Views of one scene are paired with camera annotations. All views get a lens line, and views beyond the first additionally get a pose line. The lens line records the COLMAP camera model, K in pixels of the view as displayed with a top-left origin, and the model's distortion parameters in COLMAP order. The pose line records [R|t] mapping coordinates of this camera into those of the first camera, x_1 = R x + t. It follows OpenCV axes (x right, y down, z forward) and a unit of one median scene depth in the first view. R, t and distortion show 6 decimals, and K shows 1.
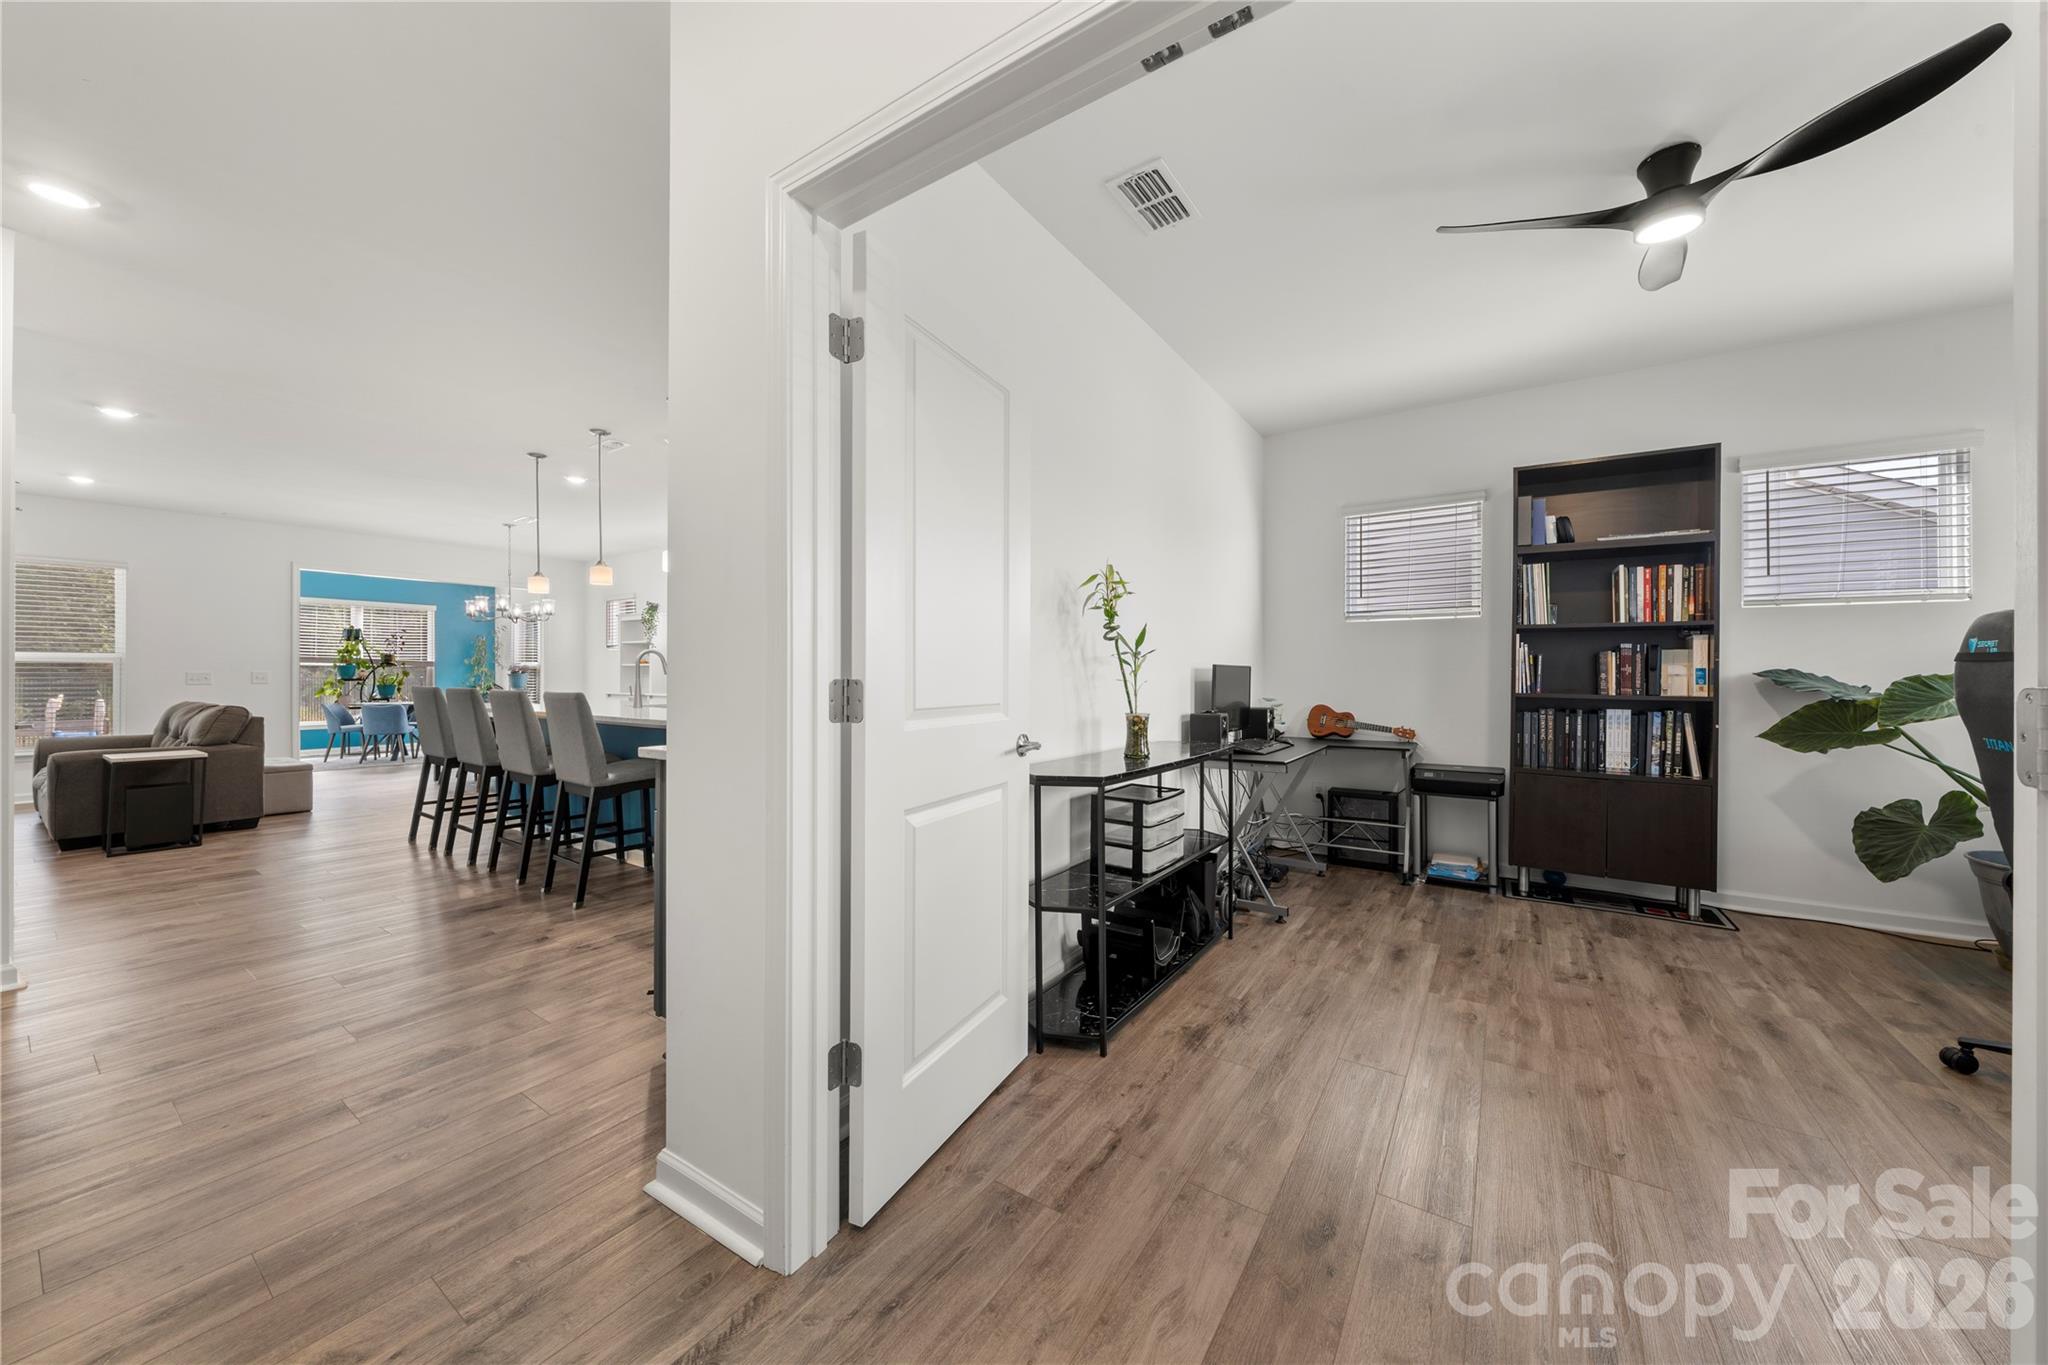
lens RADIAL K [[707.6, 0, 1018.0], [0, 707.6, 672.6], [0, 0, 1]] dist [-0.001918, 0.000356]
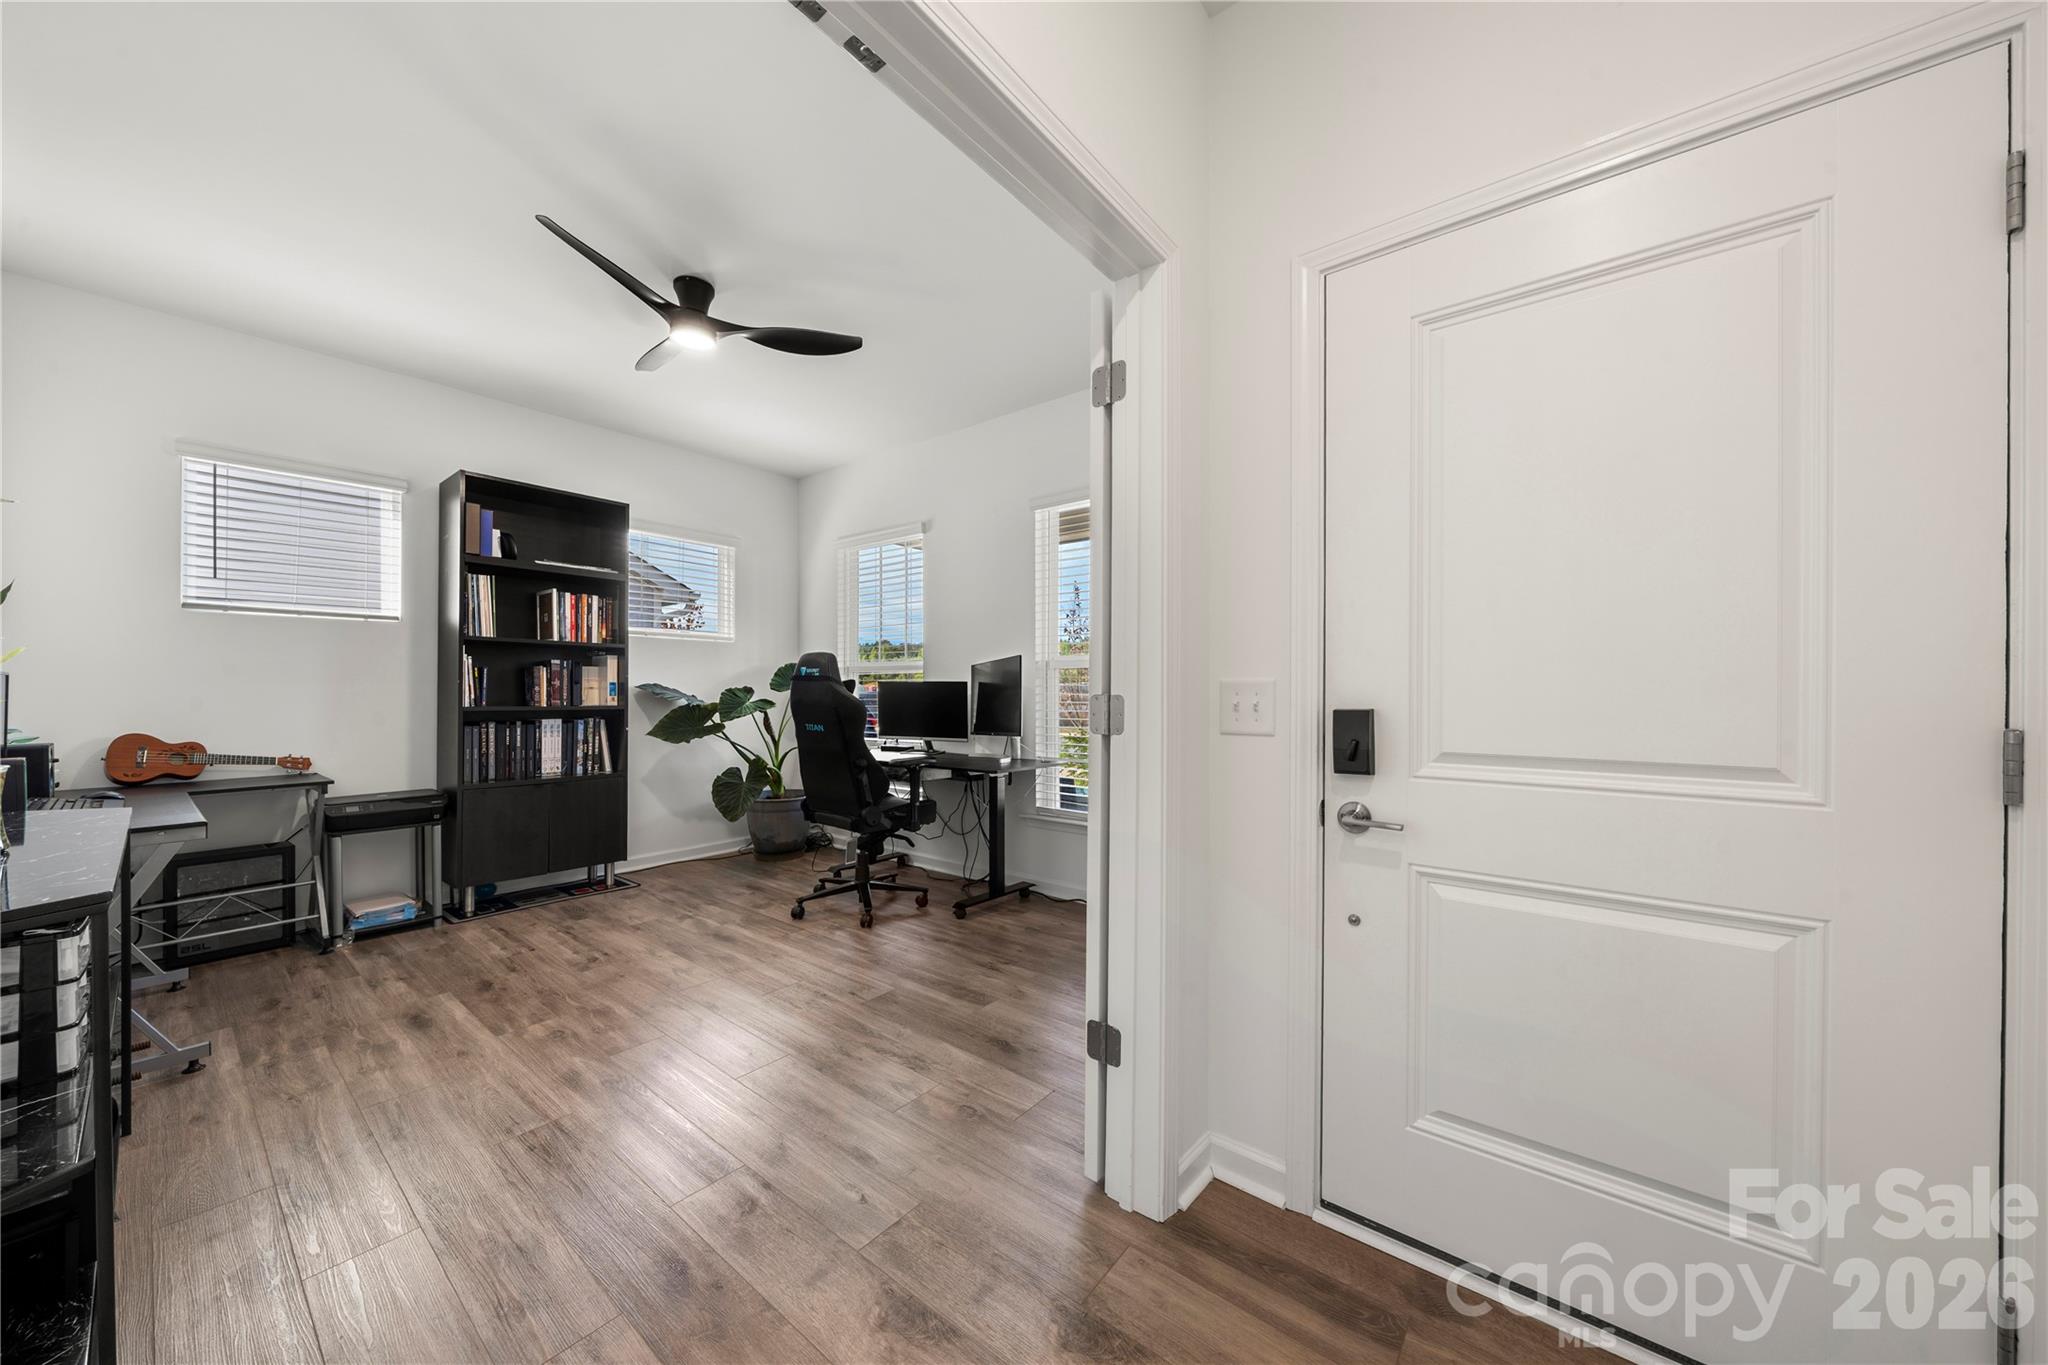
lens RADIAL K [[707.6, 0, 1014.7], [0, 707.6, 689.8], [0, 0, 1]] dist [-0.001918, 0.000356]
pose [[0.094462, -0.002590, 0.995525, -0.191906], [-0.003541, 0.999989, 0.002938, 0.000453], [-0.995522, -0.003802, 0.094452, 0.185239]]
